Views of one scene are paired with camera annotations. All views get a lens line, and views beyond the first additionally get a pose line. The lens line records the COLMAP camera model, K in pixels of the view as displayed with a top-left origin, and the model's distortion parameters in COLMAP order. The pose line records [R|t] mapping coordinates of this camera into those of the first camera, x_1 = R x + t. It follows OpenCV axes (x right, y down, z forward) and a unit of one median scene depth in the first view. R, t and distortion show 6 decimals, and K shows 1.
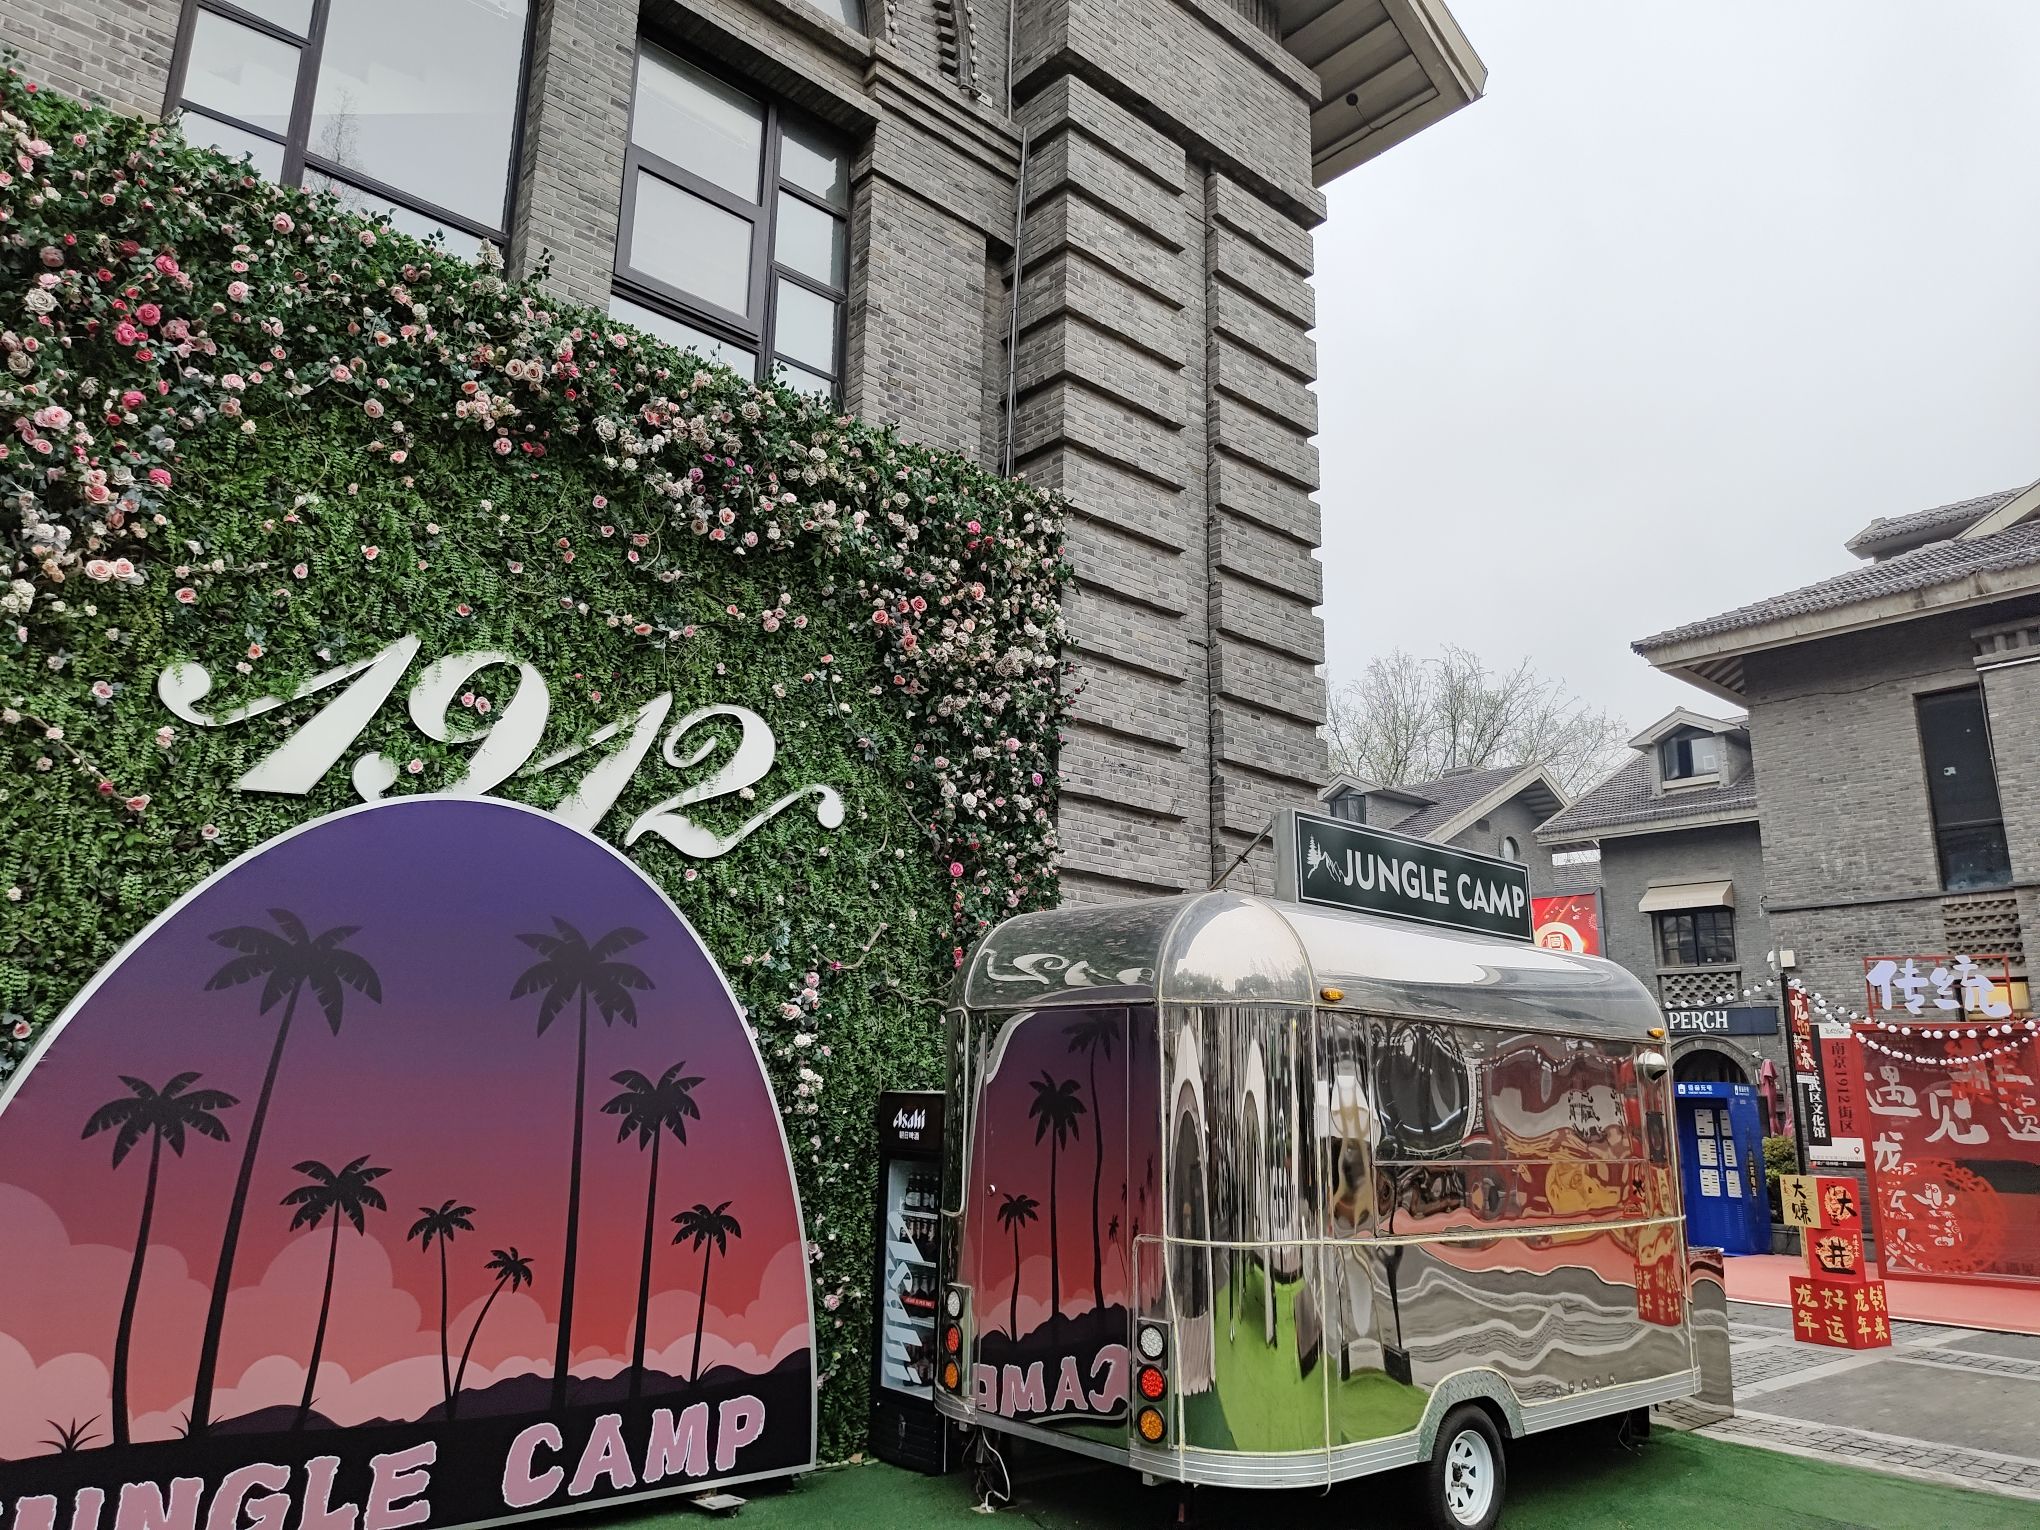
lens RADIAL K [[1453.4, 0, 1020.0], [0, 1453.4, 765.0], [0, 0, 1]] dist [0.038459, 0.000416]
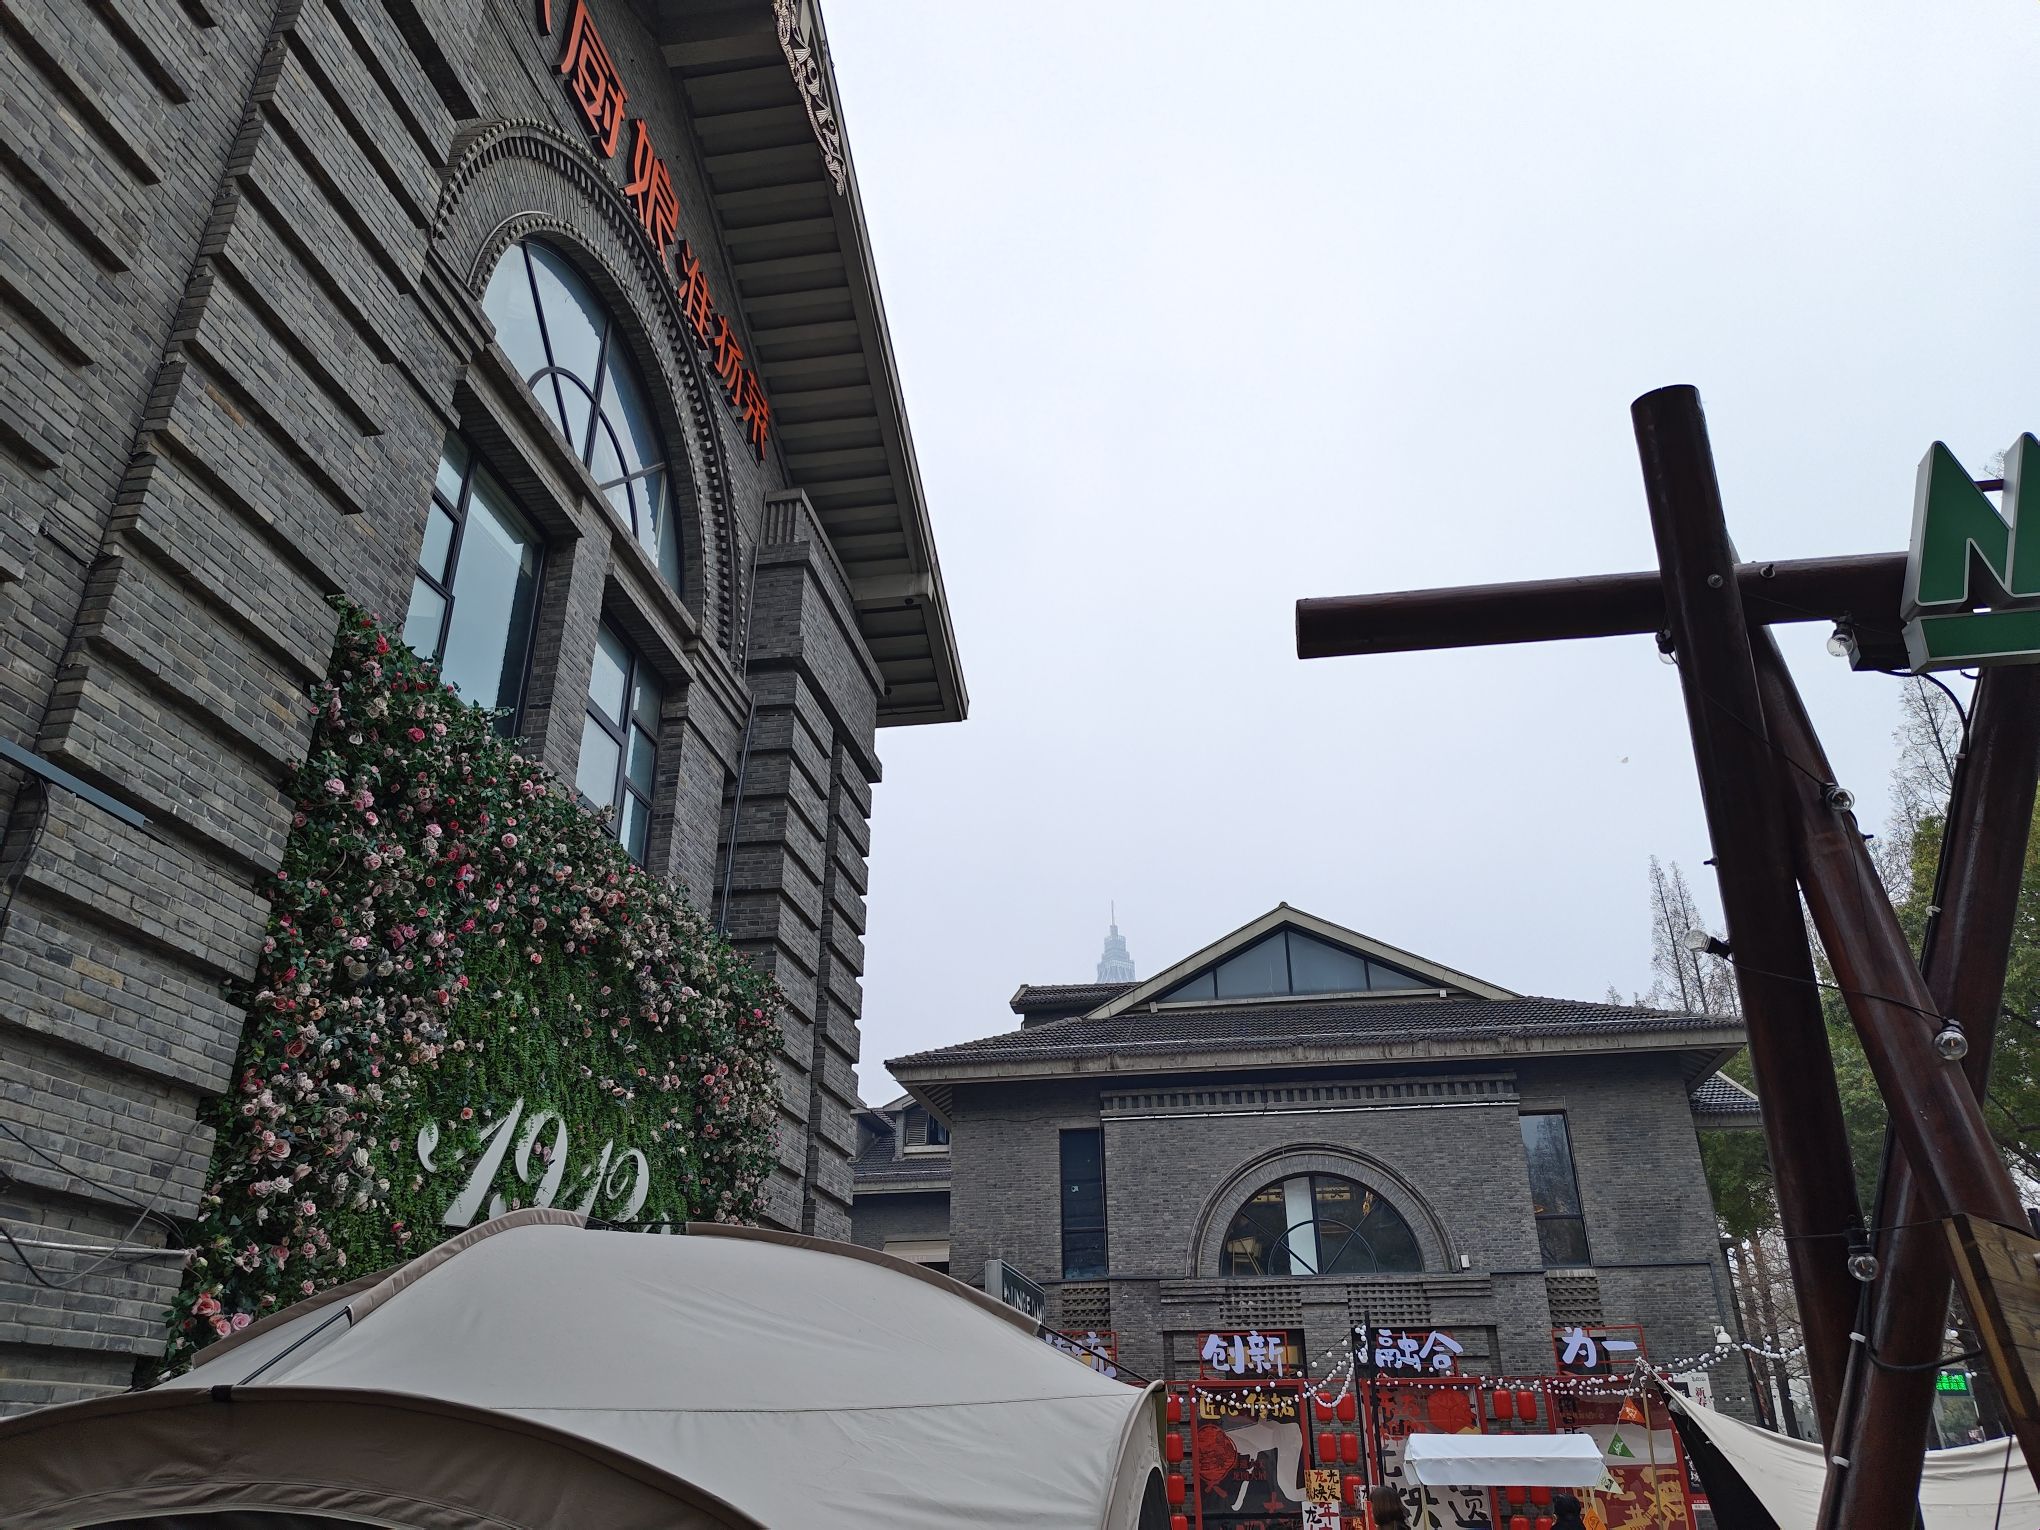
lens RADIAL K [[1453.4, 0, 1020.0], [0, 1453.4, 765.0], [0, 0, 1]] dist [0.038459, 0.000416]
pose [[0.783575, 0.245014, 0.570944, -0.568209], [-0.122224, 0.961789, -0.244997, -0.069097], [-0.609156, 0.122191, 0.783581, -0.211561]]
